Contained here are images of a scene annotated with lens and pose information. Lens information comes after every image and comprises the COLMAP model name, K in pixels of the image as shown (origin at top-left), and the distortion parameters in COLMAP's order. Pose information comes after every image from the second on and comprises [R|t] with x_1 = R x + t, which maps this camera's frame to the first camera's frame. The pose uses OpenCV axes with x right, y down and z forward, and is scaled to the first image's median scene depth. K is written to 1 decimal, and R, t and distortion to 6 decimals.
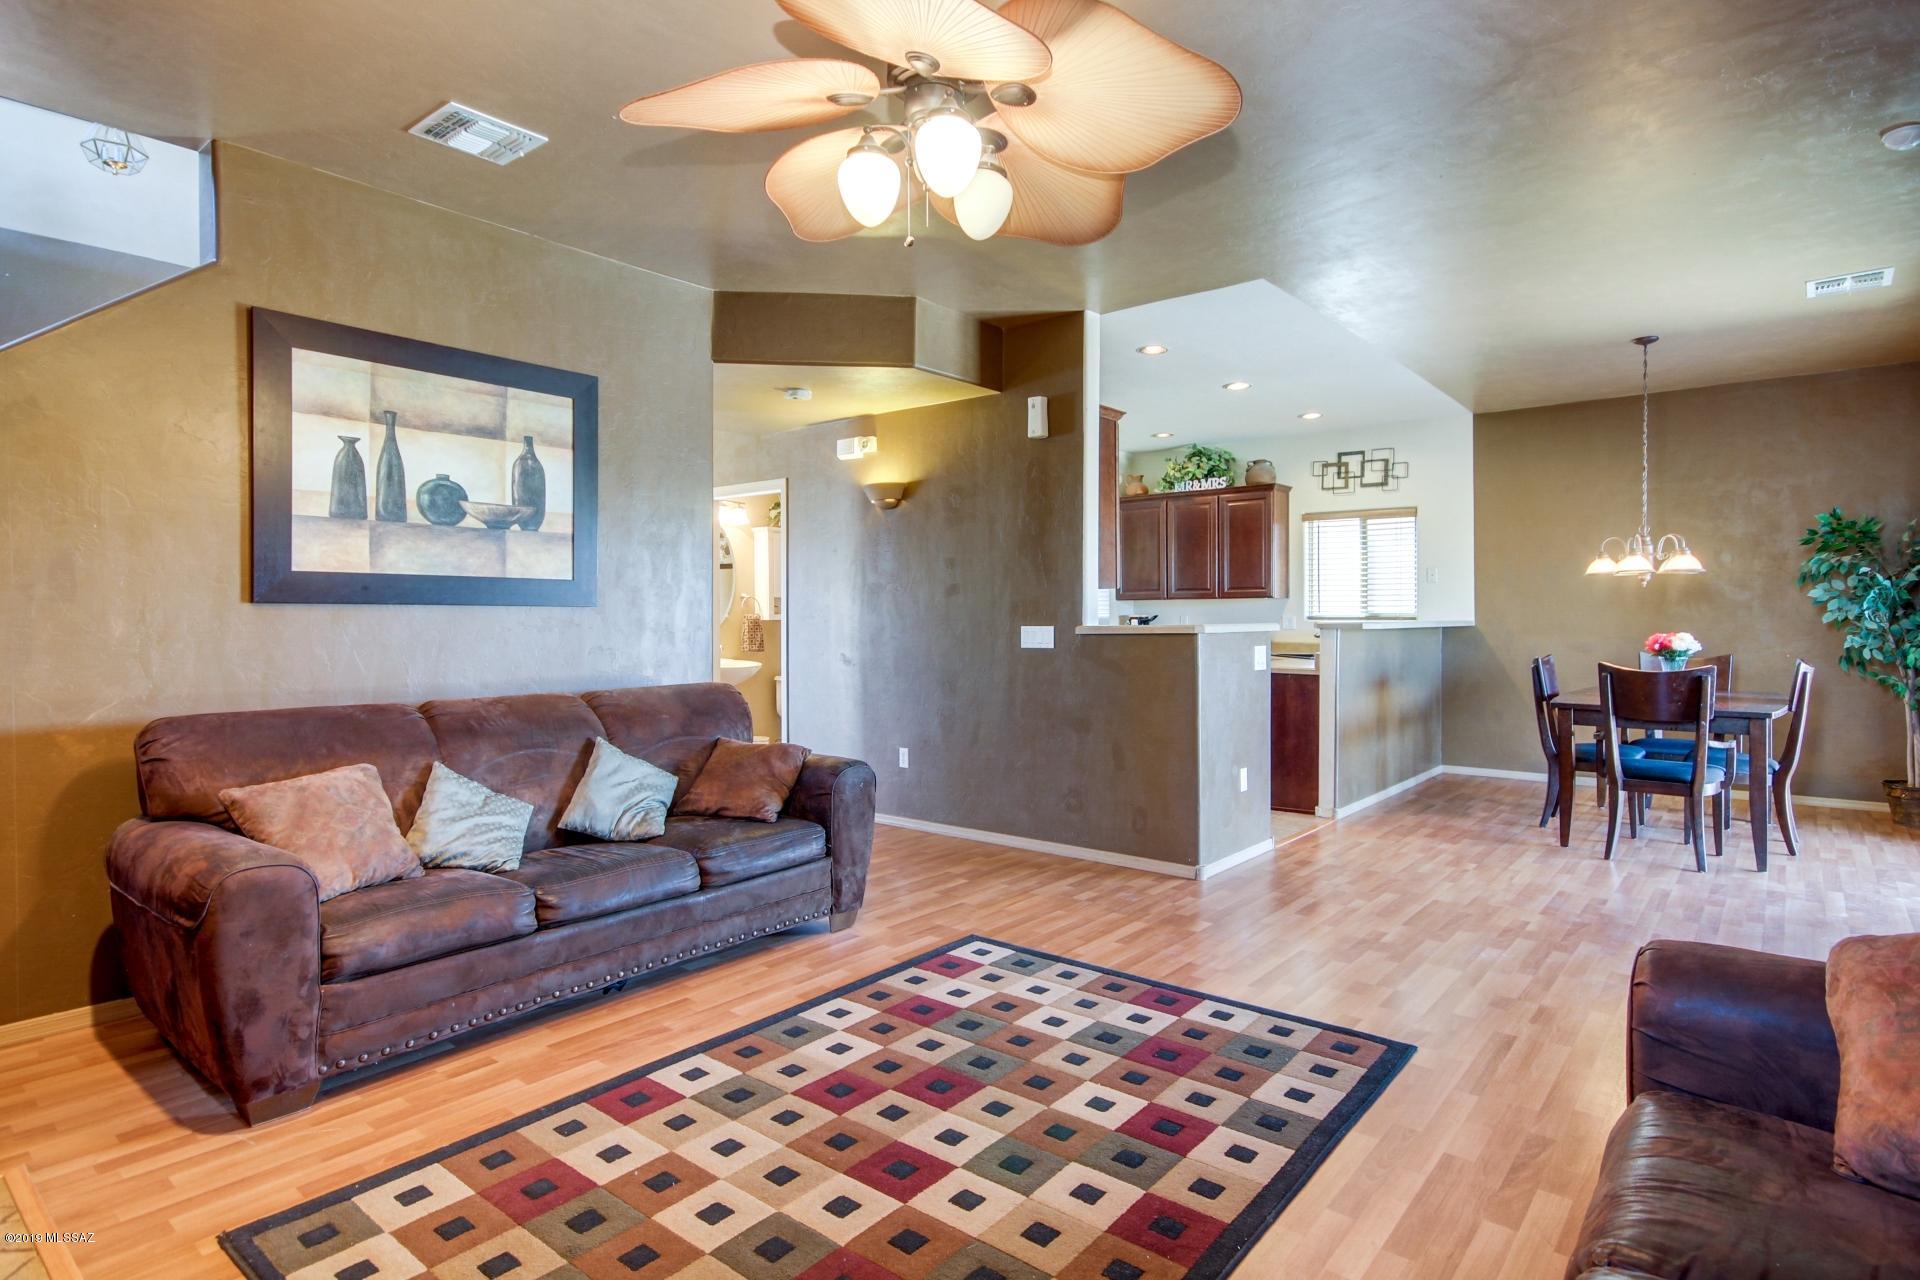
lens RADIAL K [[993.1, 0, 1019.8], [0, 993.1, 618.8], [0, 0, 1]] dist [0.000297, 0.000182]
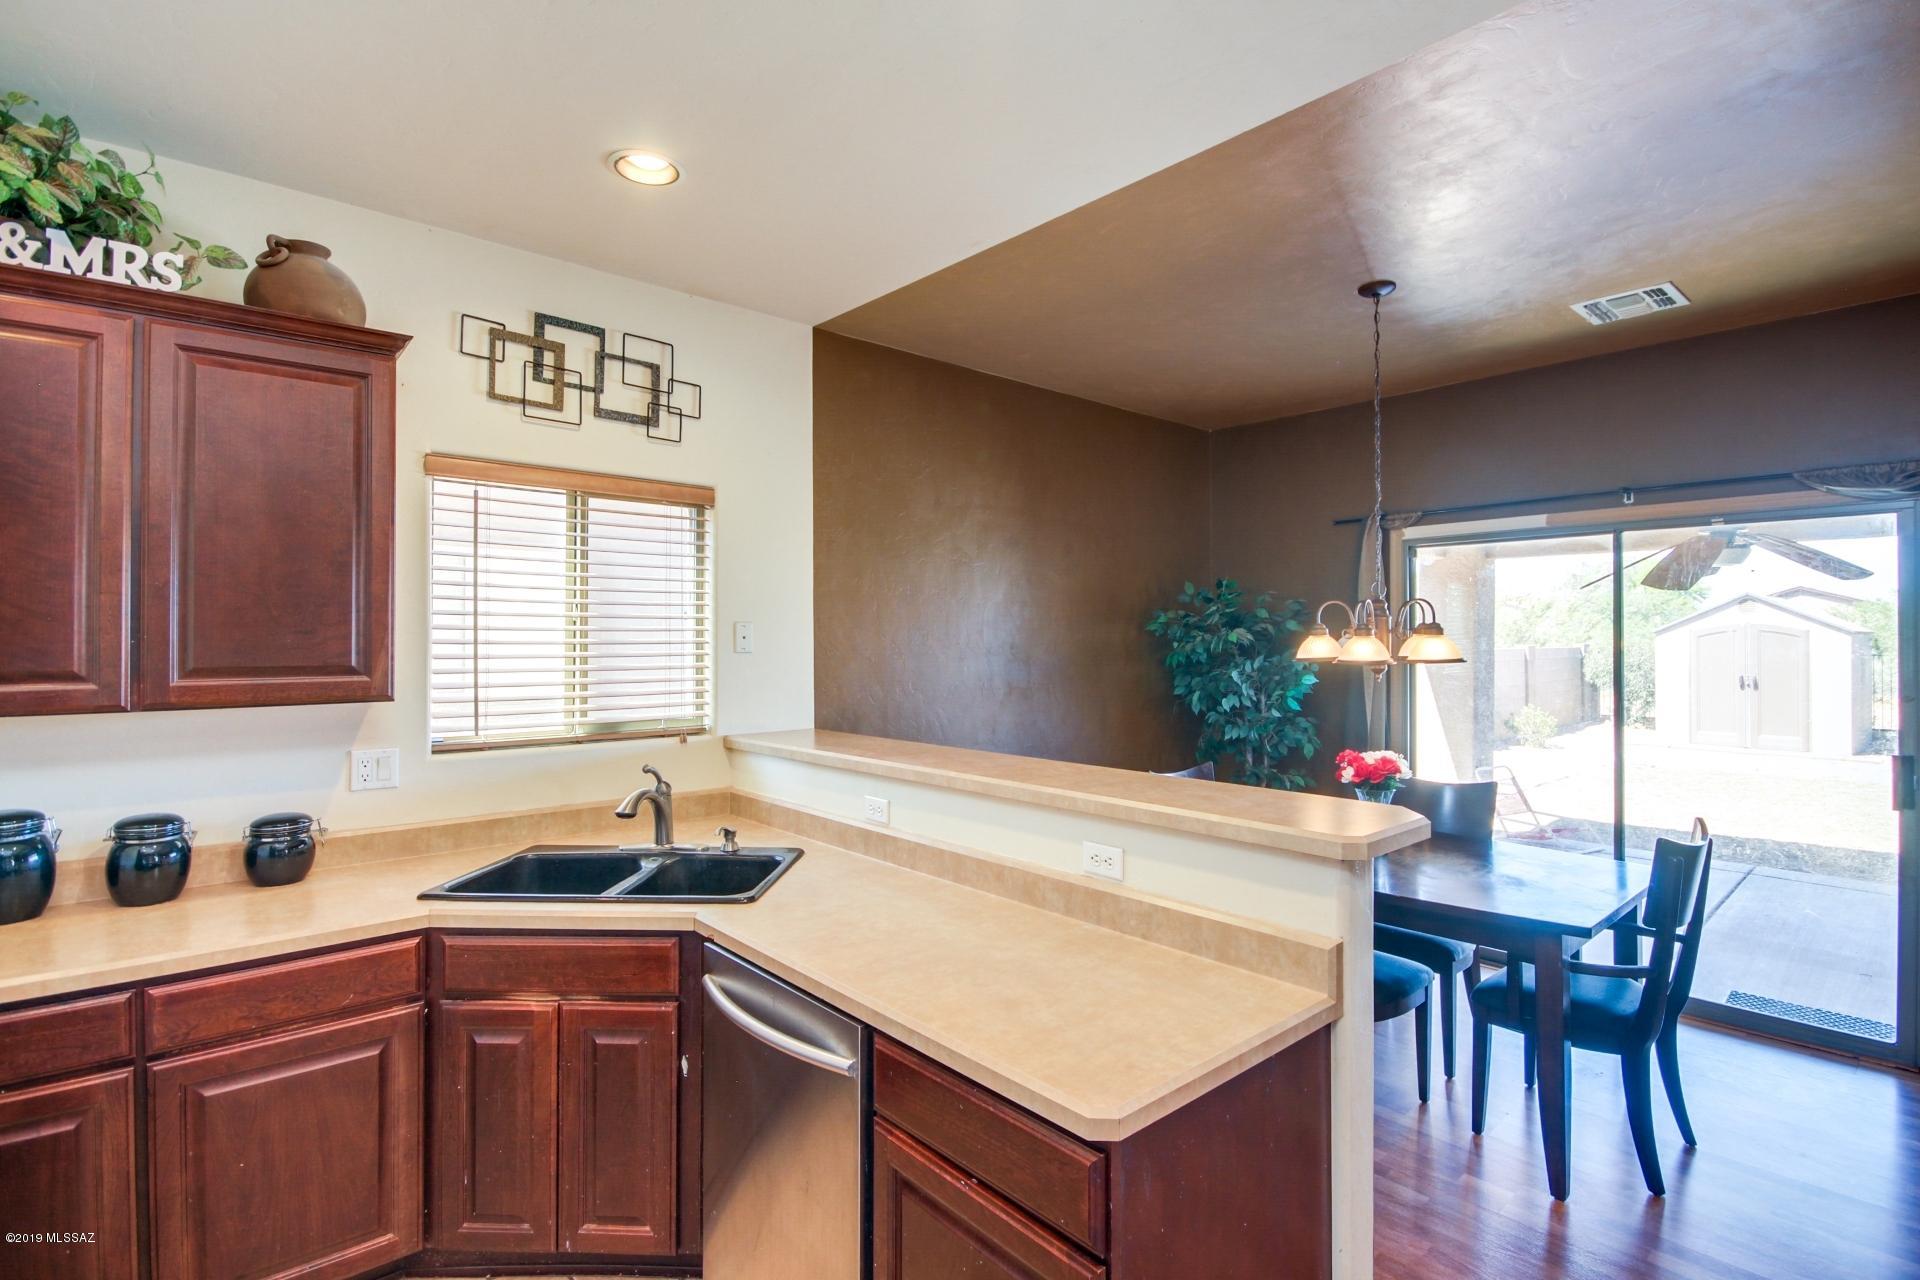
lens RADIAL K [[928.8, 0, 970.1], [0, 928.8, 631.7], [0, 0, 1]] dist [0.000624, -0.000209]
pose [[0.182995, 0.008531, 0.983077, 0.000829], [0.001381, 0.999959, -0.008935, -0.099076], [-0.983113, 0.002992, 0.182975, 1.883316]]
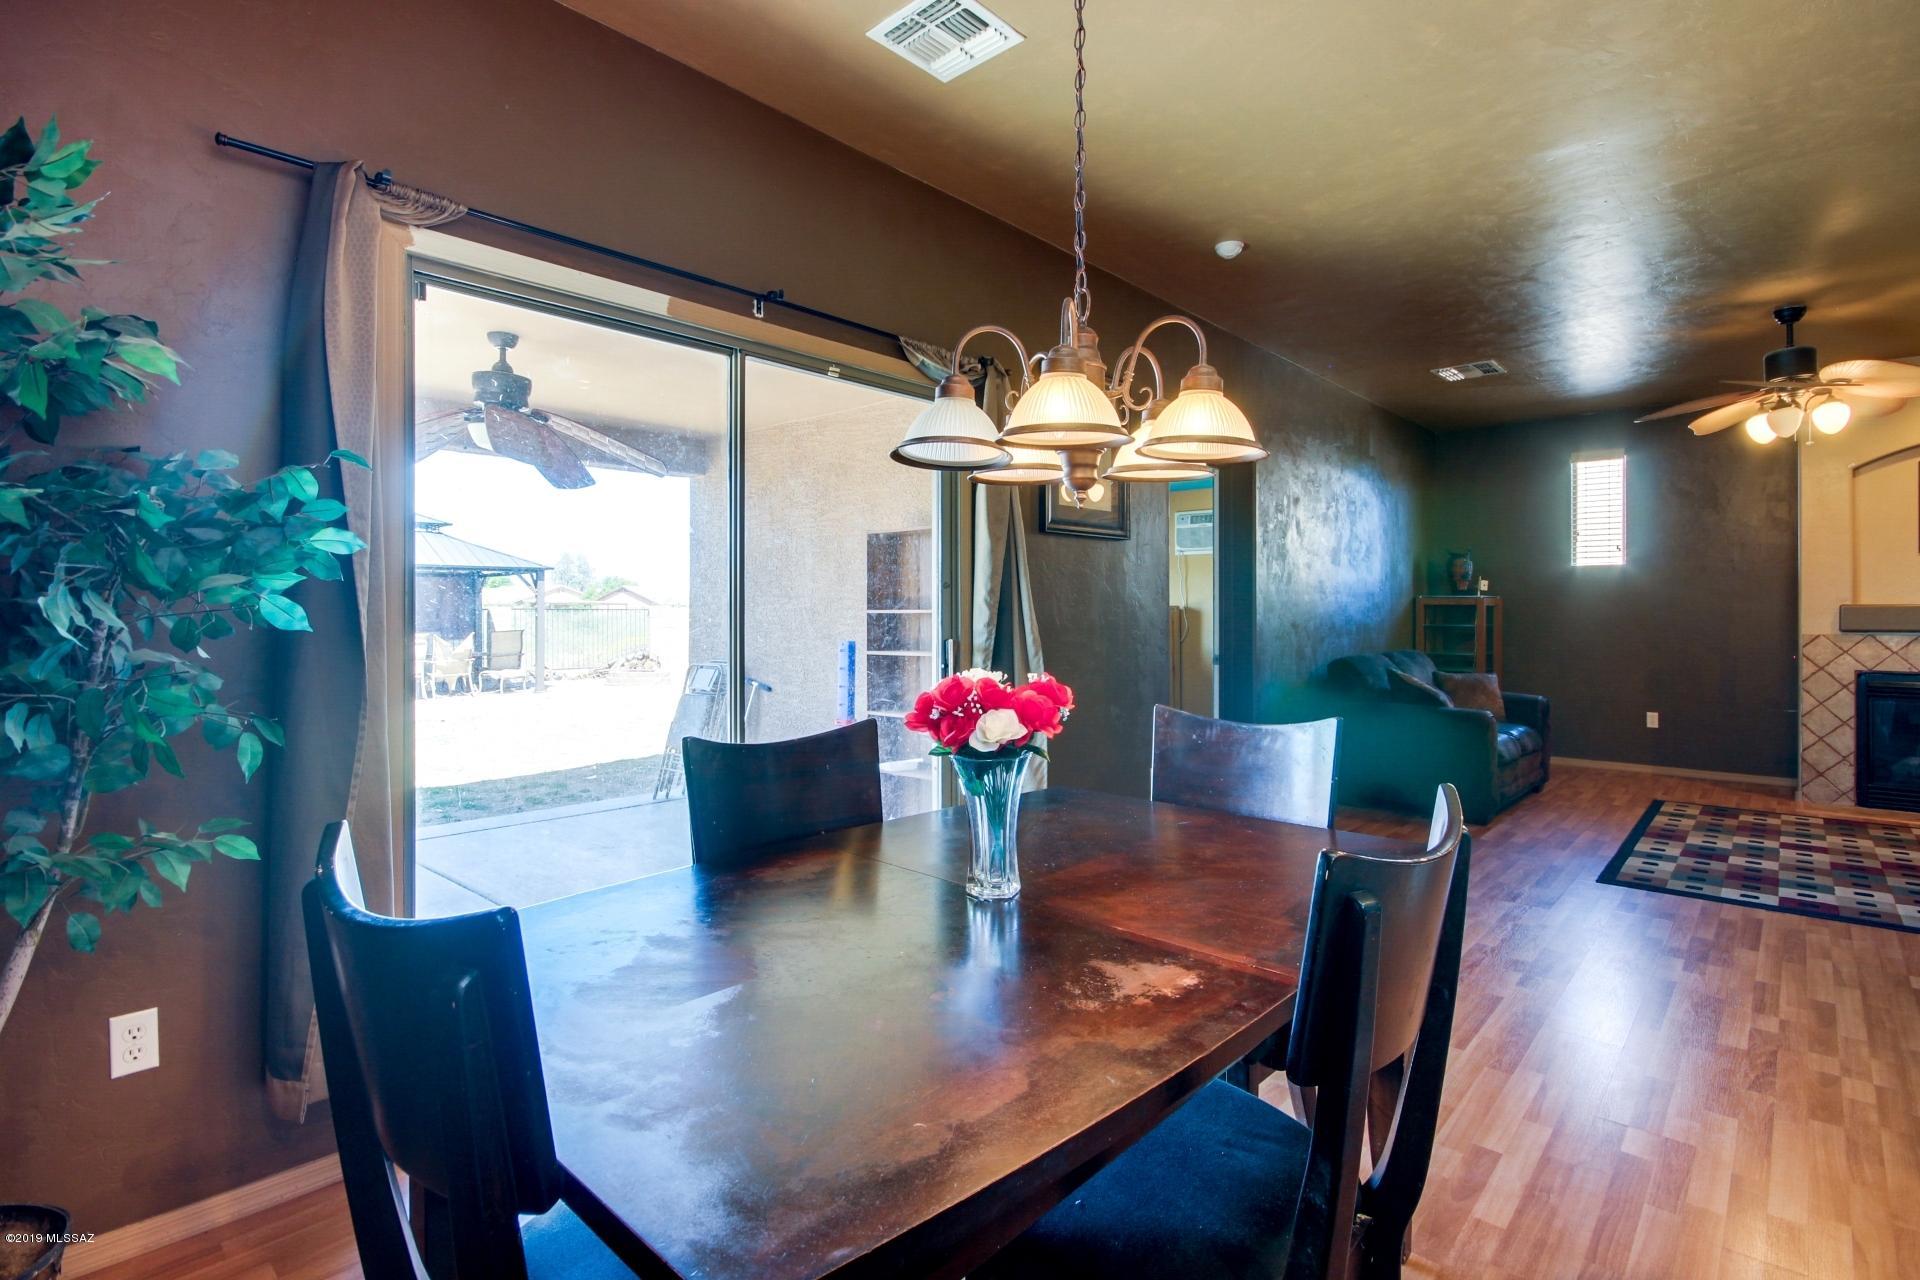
lens RADIAL K [[916.4, 0, 989.1], [0, 916.4, 613.6], [0, 0, 1]] dist [-0.002776, -0.000948]
pose [[-0.997474, 0.002772, 0.070975, 1.040105], [0.002966, 0.999992, 0.002632, -0.006741], [-0.070967, 0.002836, -0.997475, 2.082960]]
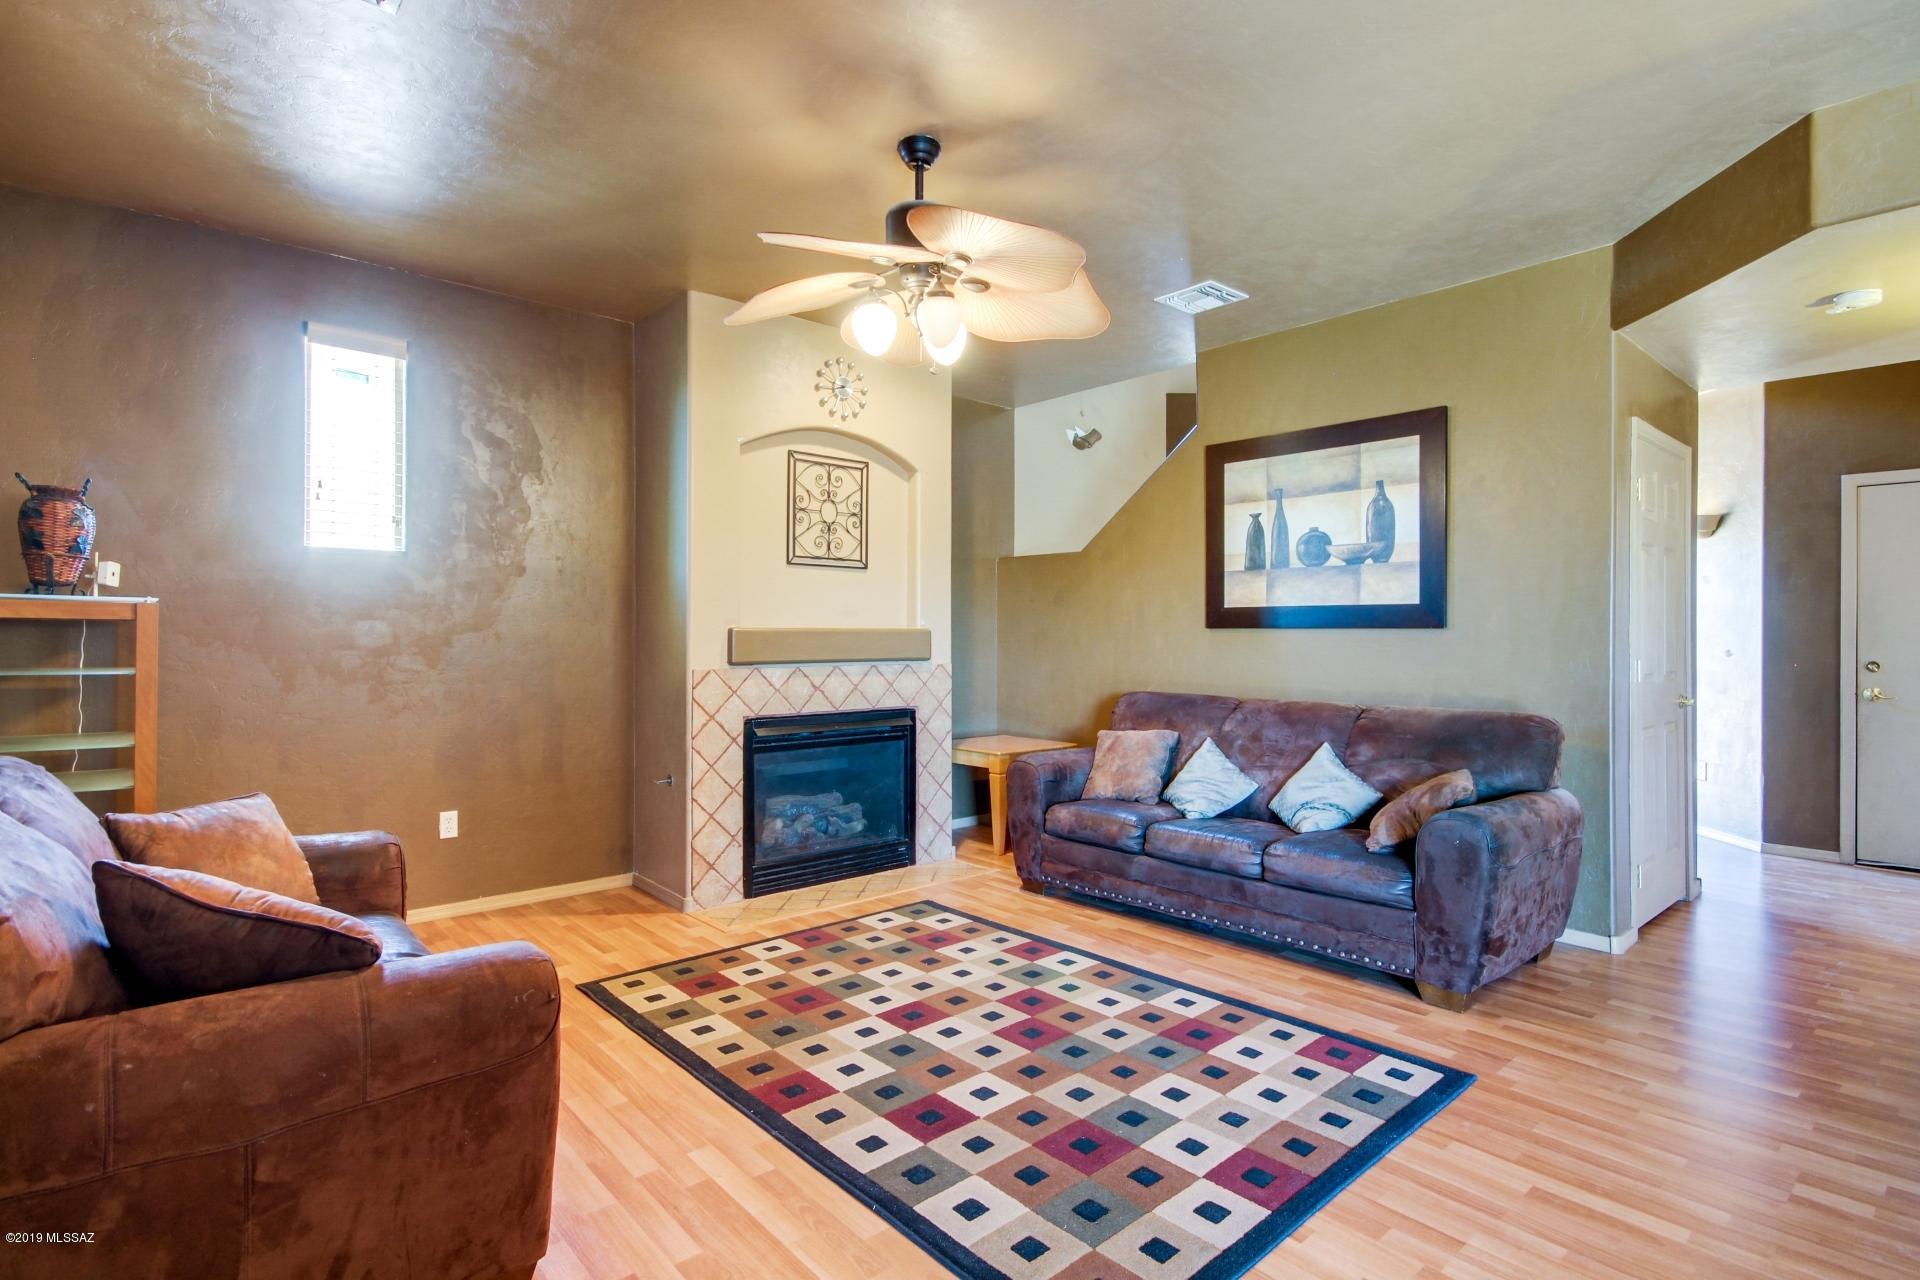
lens RADIAL K [[948.8, 0, 937.1], [0, 948.8, 633.7], [0, 0, 1]] dist [-0.000325, -0.000109]
pose [[-0.195788, 0.000766, -0.980646, 0.789277], [-0.001975, 0.999997, 0.001175, -0.008004], [0.980644, 0.002167, -0.195786, 0.826101]]
